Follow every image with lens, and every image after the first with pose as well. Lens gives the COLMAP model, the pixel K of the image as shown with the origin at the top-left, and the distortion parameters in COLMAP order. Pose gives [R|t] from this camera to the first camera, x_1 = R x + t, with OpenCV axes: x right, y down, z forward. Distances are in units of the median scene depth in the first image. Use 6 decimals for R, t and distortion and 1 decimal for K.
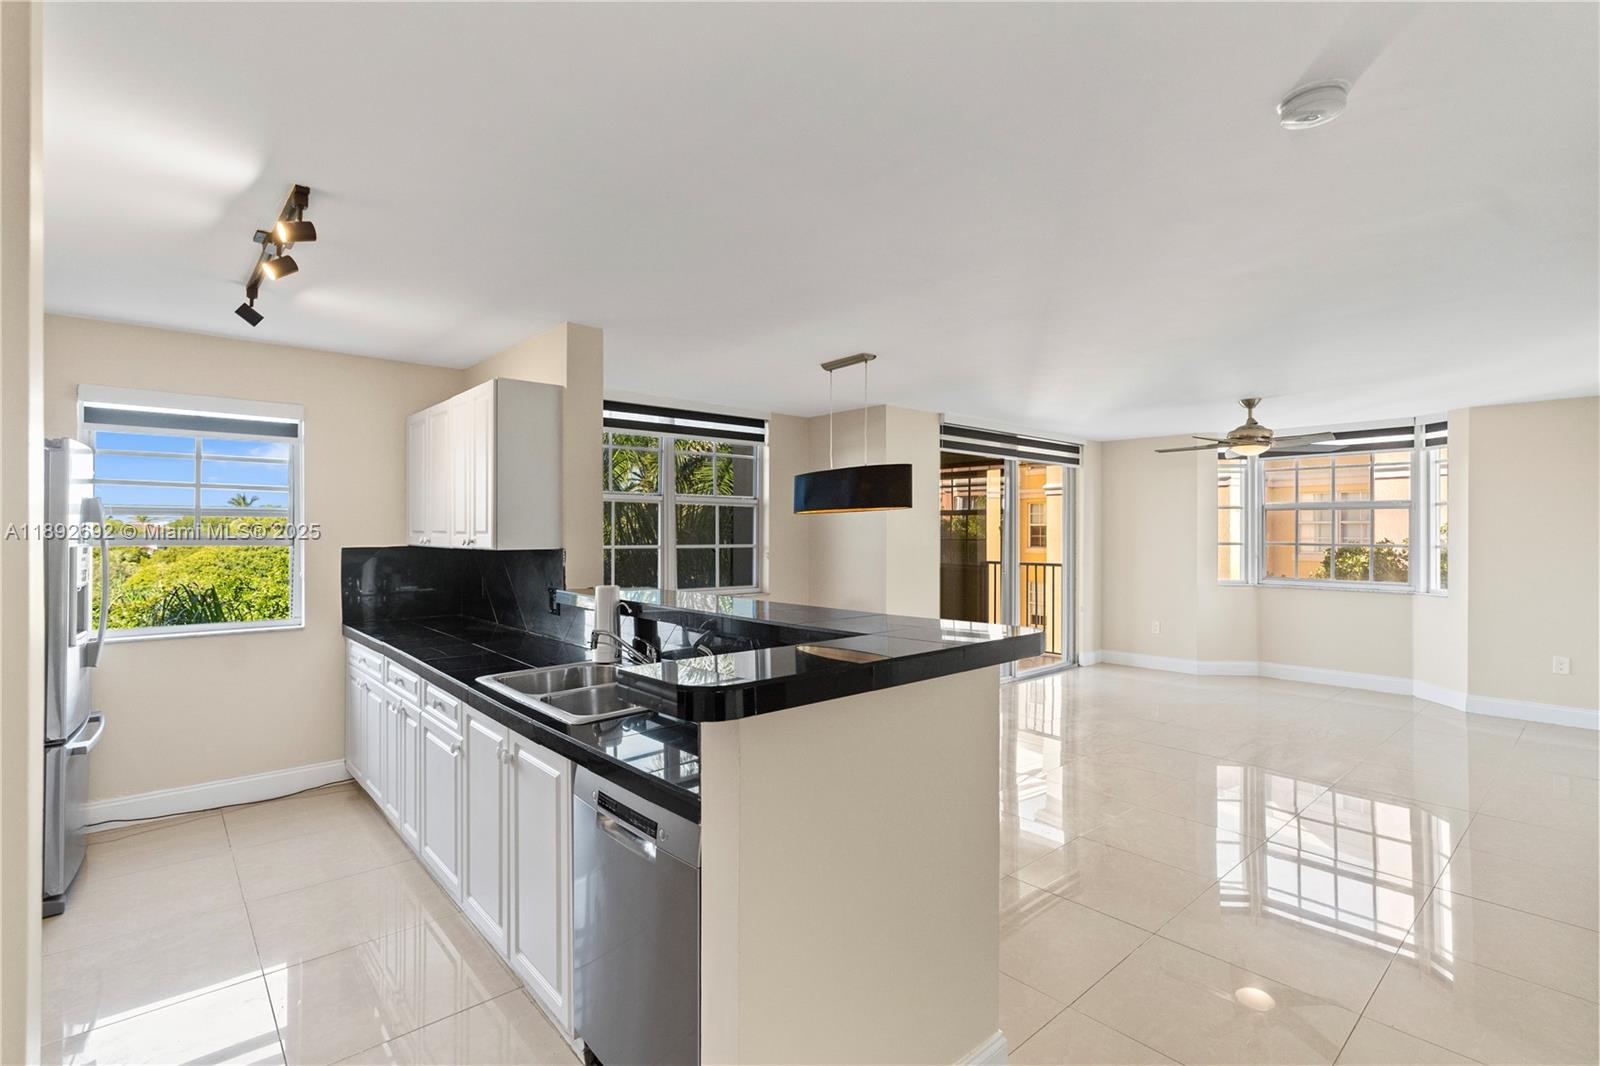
lens RADIAL K [[755.9, 0, 815.6], [0, 755.9, 528.7], [0, 0, 1]] dist [-0.009489, 0.004203]
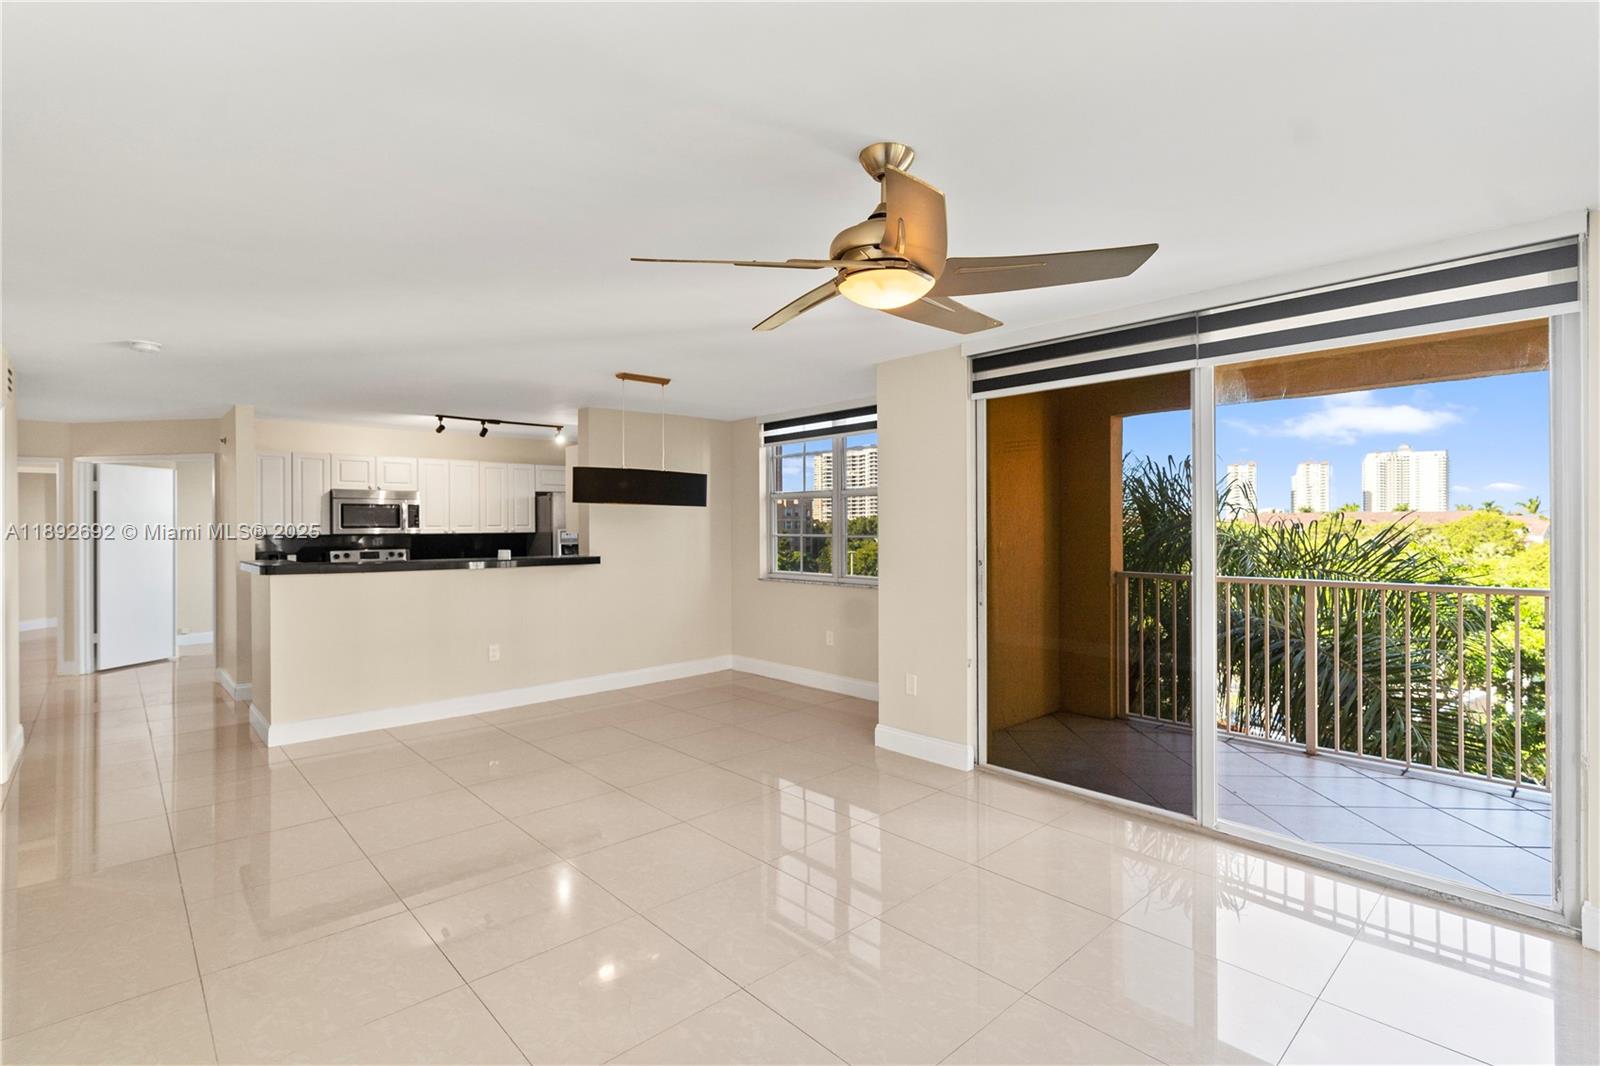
lens RADIAL K [[755.9, 0, 799.7], [0, 755.9, 530.6], [0, 0, 1]] dist [-0.009489, 0.004203]
pose [[0.000638, 0.004792, -0.999988, 1.428525], [0.006969, 0.999964, 0.004796, 0.014607], [0.999976, -0.006972, 0.000604, 1.463256]]
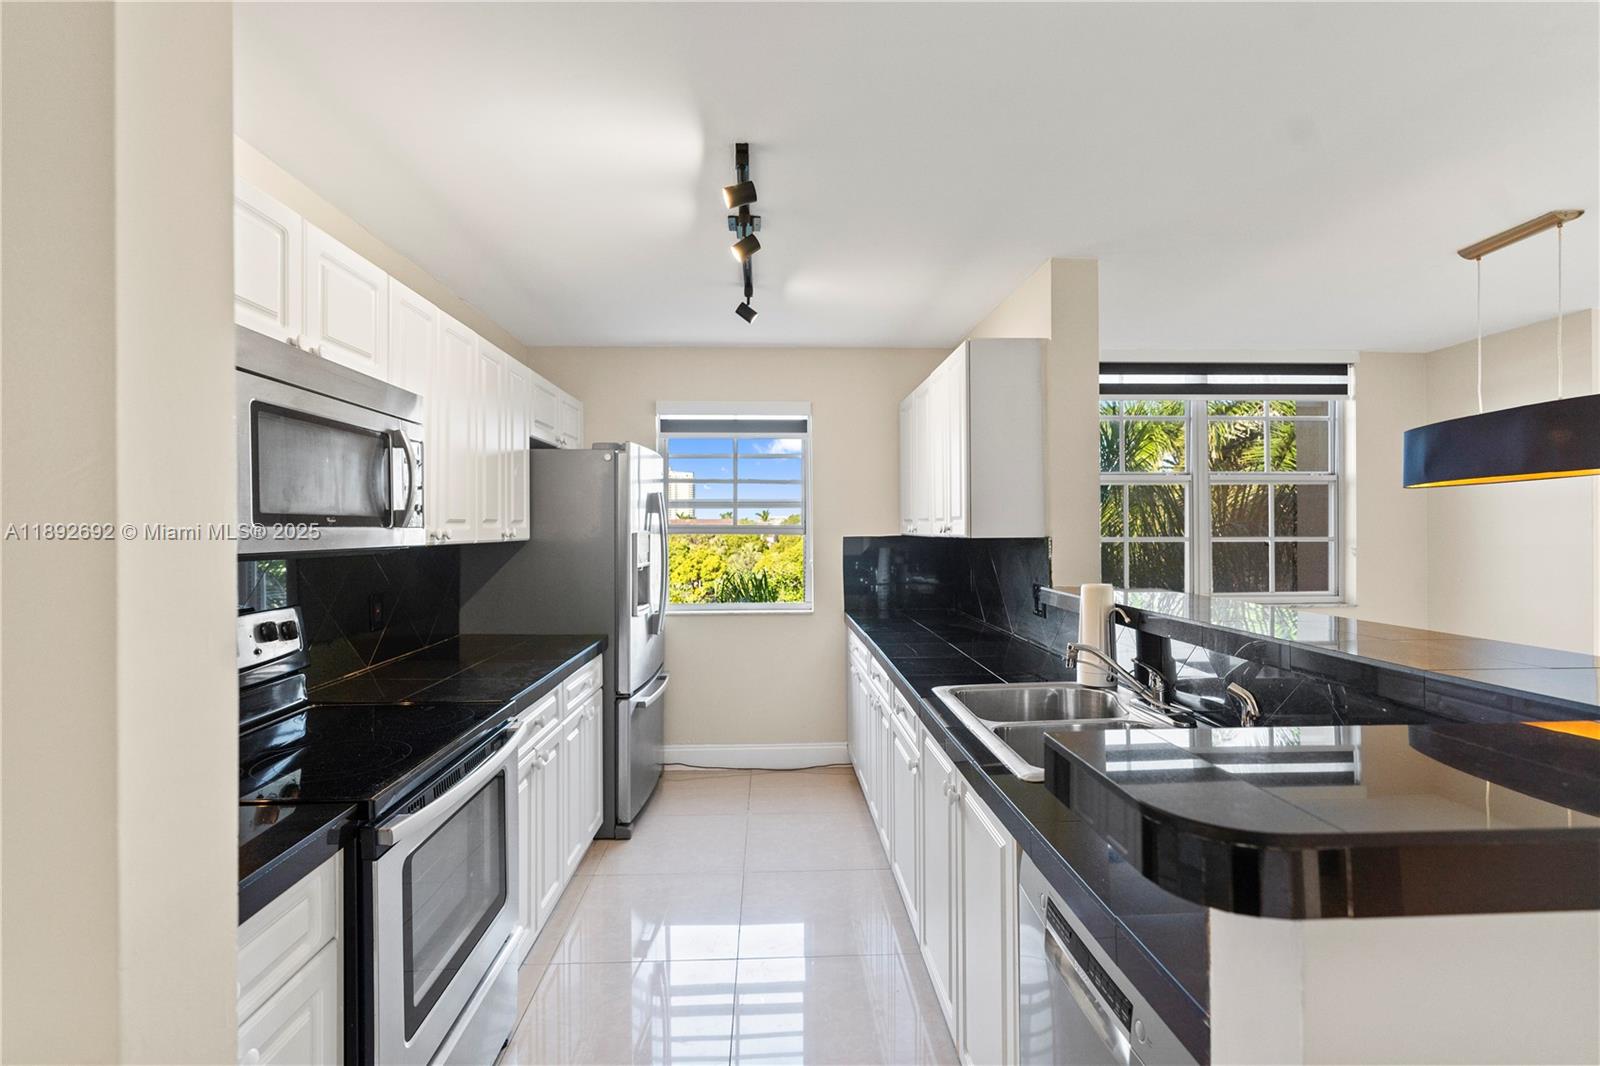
lens RADIAL K [[755.9, 0, 798.4], [0, 755.9, 530.5], [0, 0, 1]] dist [-0.009489, 0.004203]
pose [[0.768258, -0.003239, -0.640132, -0.018058], [0.007989, 0.999958, 0.004529, 0.012788], [0.640090, -0.008594, 0.768252, 0.190174]]
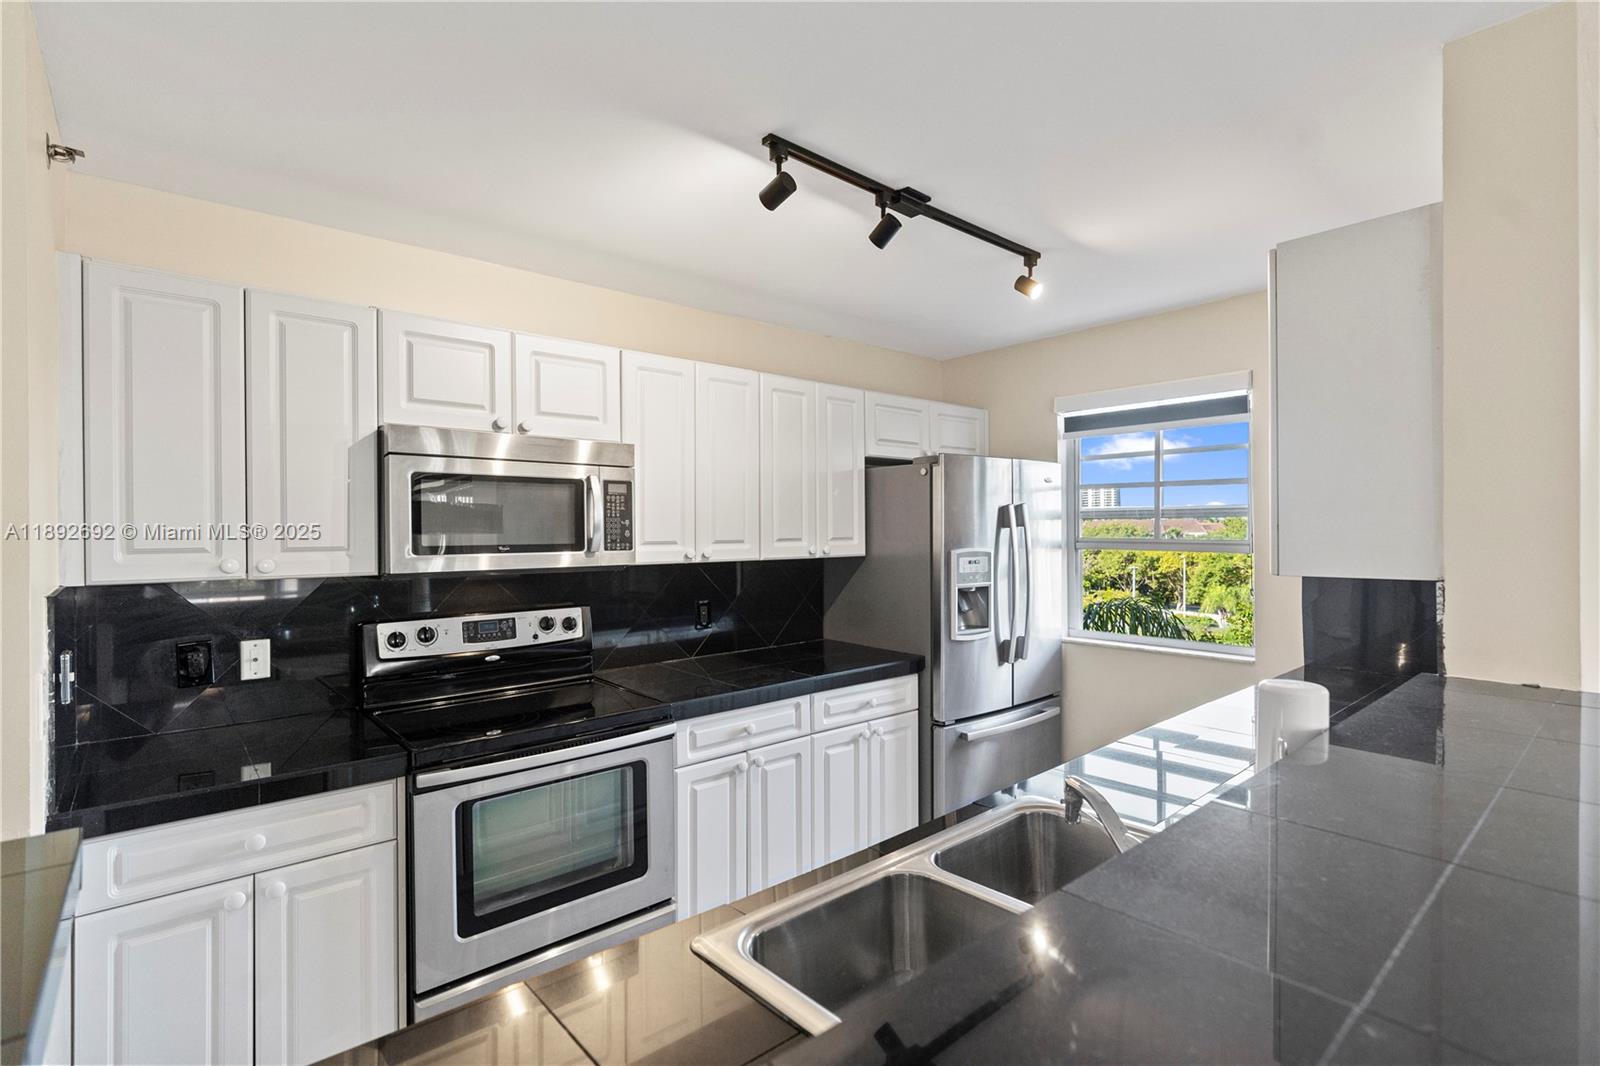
lens RADIAL K [[755.9, 0, 808.0], [0, 755.9, 538.0], [0, 0, 1]] dist [-0.009489, 0.004203]
pose [[-0.029493, 0.007371, -0.999538, 0.098800], [0.009749, 0.999927, 0.007086, -0.004049], [0.999517, -0.009536, -0.029563, 0.629628]]
